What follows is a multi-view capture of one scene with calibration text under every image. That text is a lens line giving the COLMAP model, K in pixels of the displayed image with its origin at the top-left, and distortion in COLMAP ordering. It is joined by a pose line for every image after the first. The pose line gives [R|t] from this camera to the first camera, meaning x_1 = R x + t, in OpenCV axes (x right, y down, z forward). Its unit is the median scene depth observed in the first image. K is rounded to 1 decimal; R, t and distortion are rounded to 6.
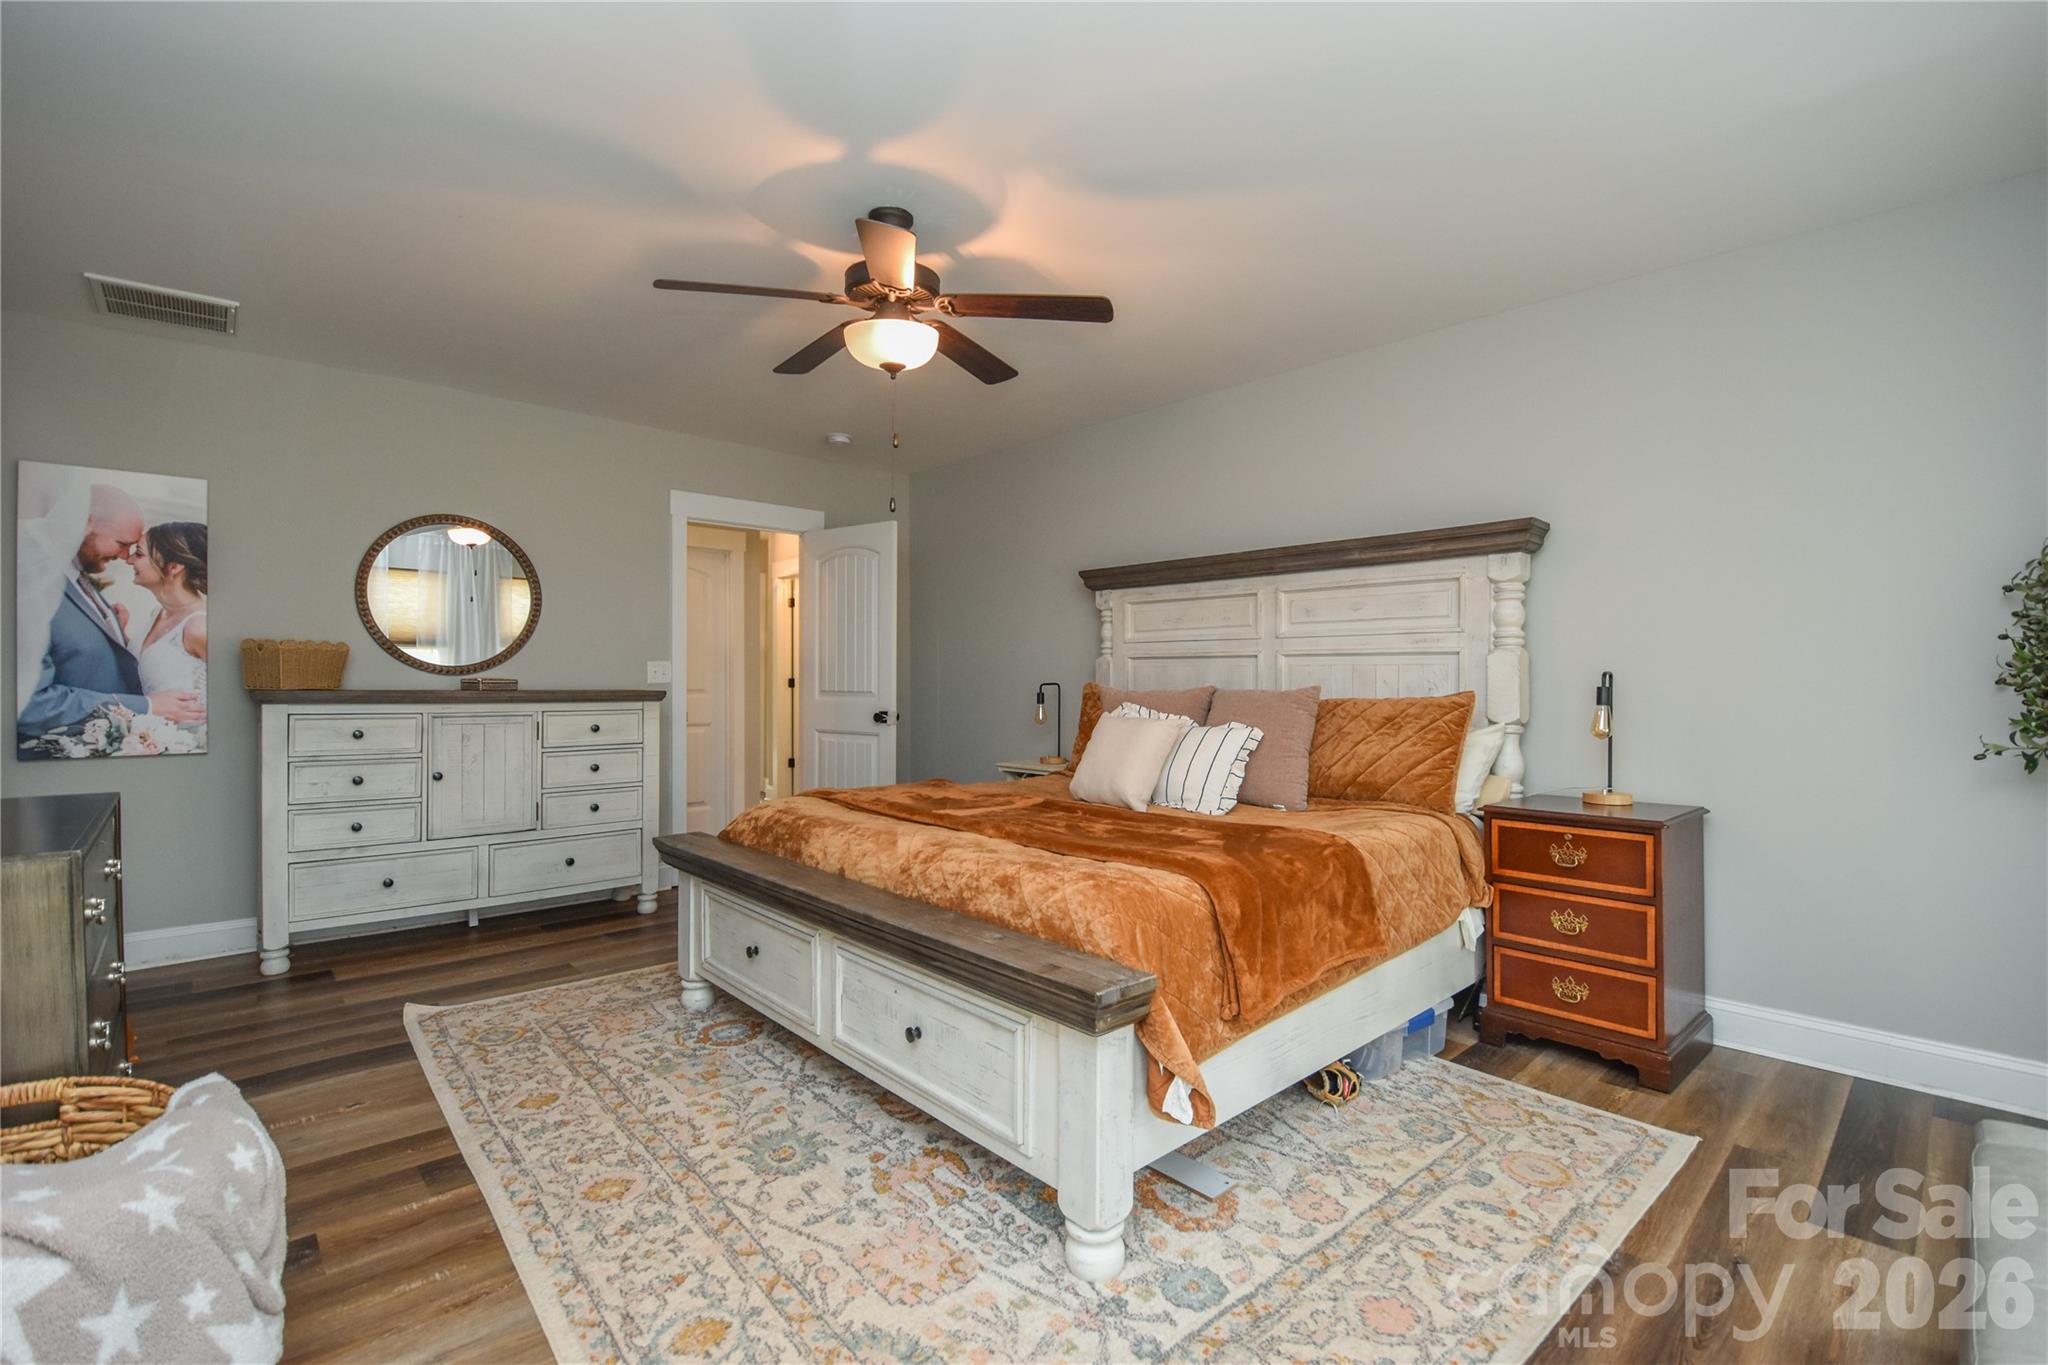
lens RADIAL K [[896.6, 0, 1020.9], [0, 896.6, 679.2], [0, 0, 1]] dist [0.006879, -0.016141]
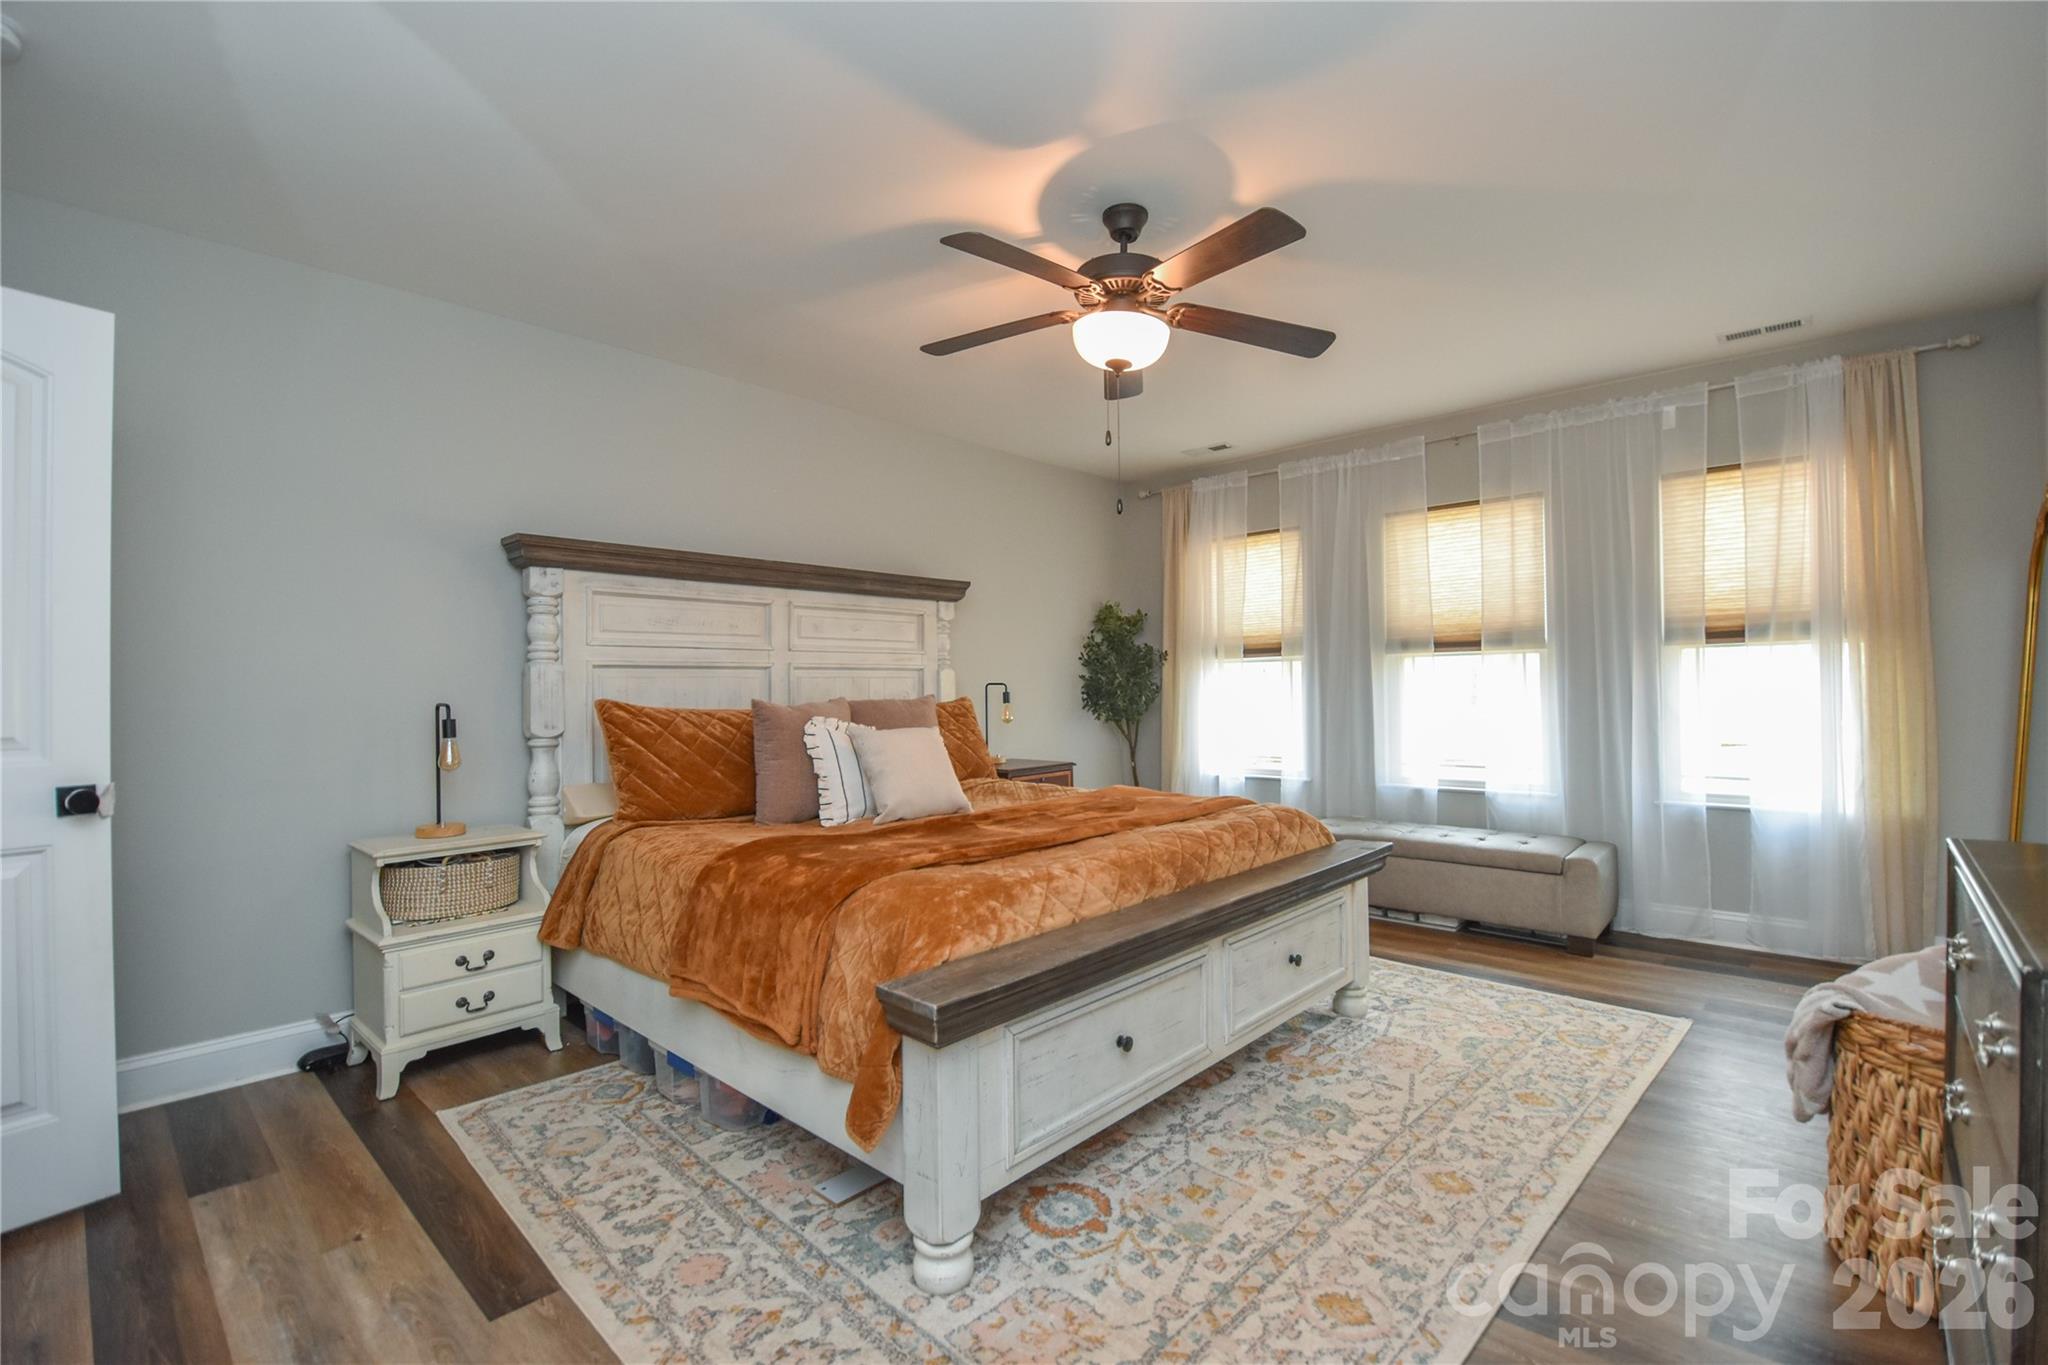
lens RADIAL K [[896.6, 0, 1025.1], [0, 896.6, 679.5], [0, 0, 1]] dist [0.006879, -0.016141]
pose [[-0.074613, 0.003984, 0.997205, -1.159805], [0.013838, 0.999900, -0.002959, -0.009223], [-0.997117, 0.013578, -0.074661, 1.241902]]
